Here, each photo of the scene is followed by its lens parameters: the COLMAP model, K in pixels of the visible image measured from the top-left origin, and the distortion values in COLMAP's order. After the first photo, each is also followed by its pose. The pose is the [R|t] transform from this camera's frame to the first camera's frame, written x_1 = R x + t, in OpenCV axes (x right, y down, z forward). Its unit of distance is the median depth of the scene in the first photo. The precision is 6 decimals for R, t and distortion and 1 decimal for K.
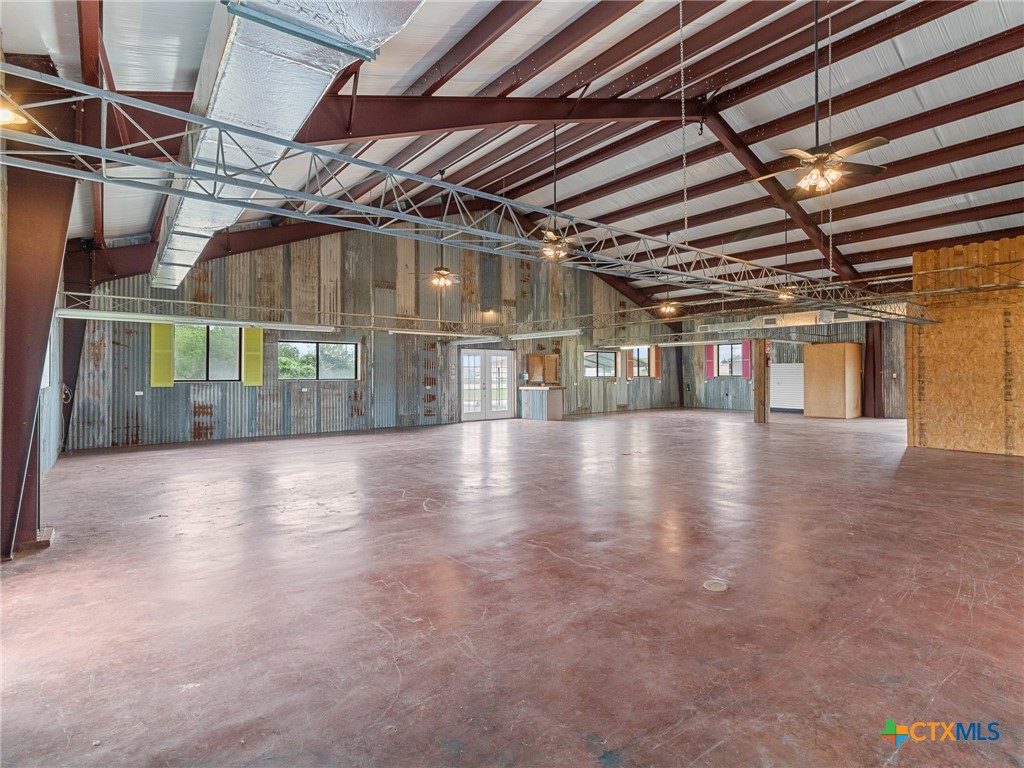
lens RADIAL K [[528.5, 0, 590.8], [0, 528.5, 366.3], [0, 0, 1]] dist [-0.000440, 0.000178]
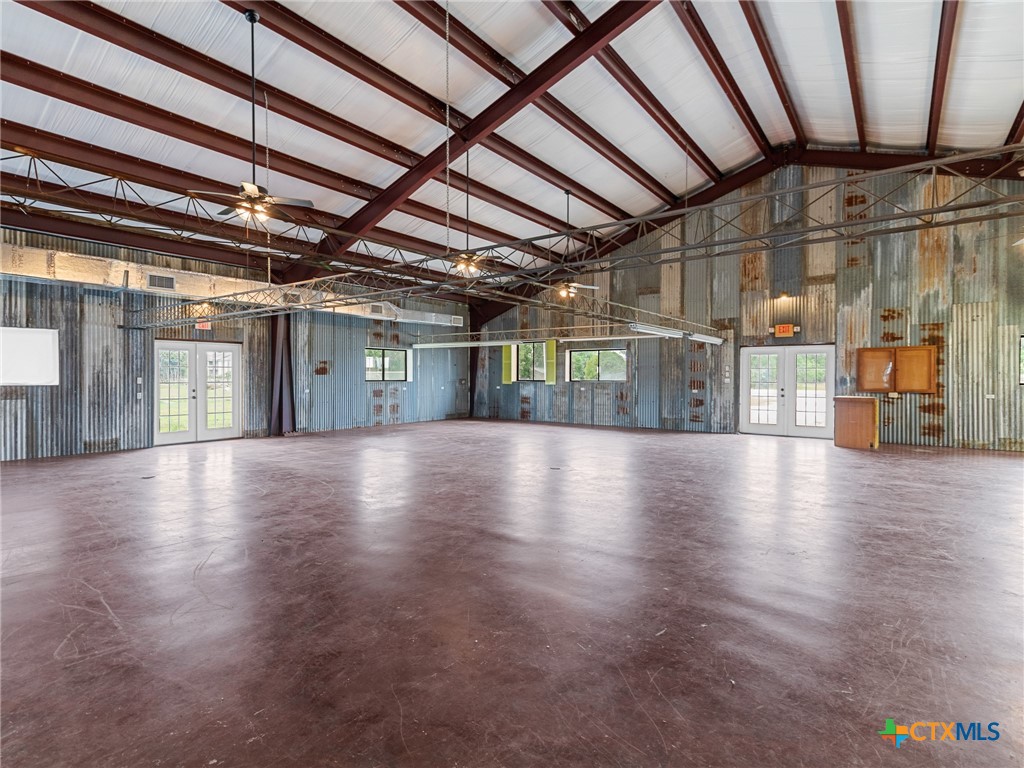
lens RADIAL K [[547.4, 0, 453.1], [0, 547.4, 381.4], [0, 0, 1]] dist [0.002630, 0.000985]
pose [[0.139167, 0.014182, -0.990167, 0.634353], [0.012124, 0.999798, 0.016024, 0.002012], [0.990195, -0.014235, 0.138967, 0.471576]]
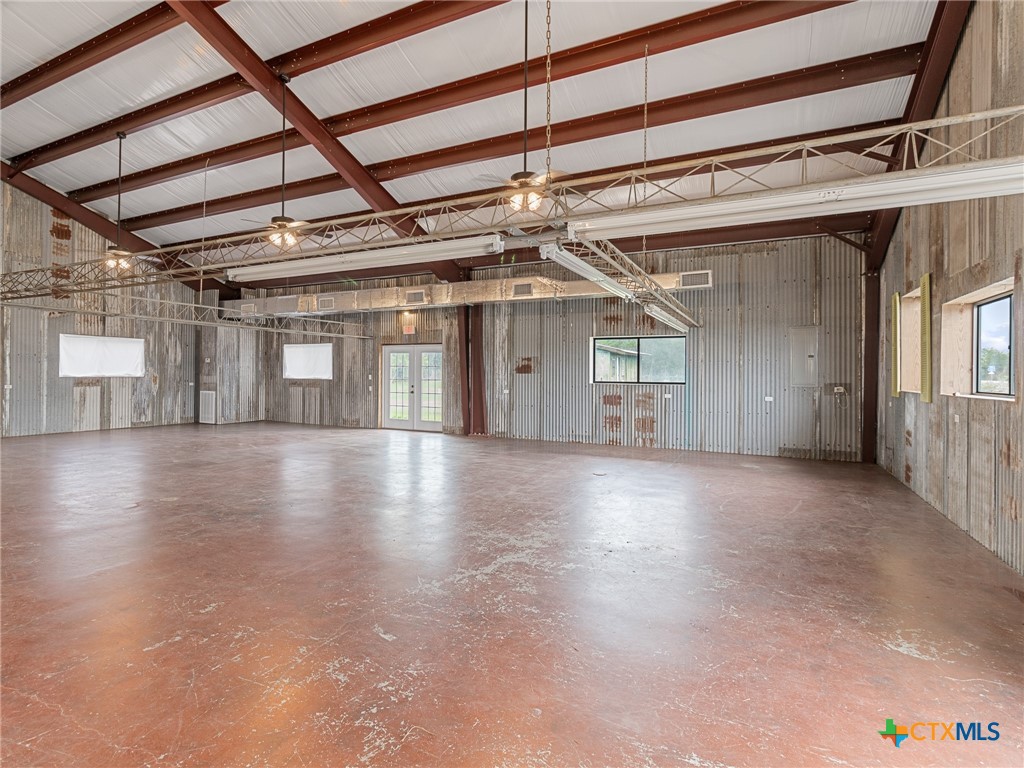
lens RADIAL K [[547.4, 0, 453.1], [0, 547.4, 381.4], [0, 0, 1]] dist [0.002630, 0.000985]
pose [[-0.950692, -0.000436, -0.310136, -0.027097], [-0.000813, 0.999999, 0.001085, 0.014798], [0.310136, 0.001284, -0.950691, 1.169943]]
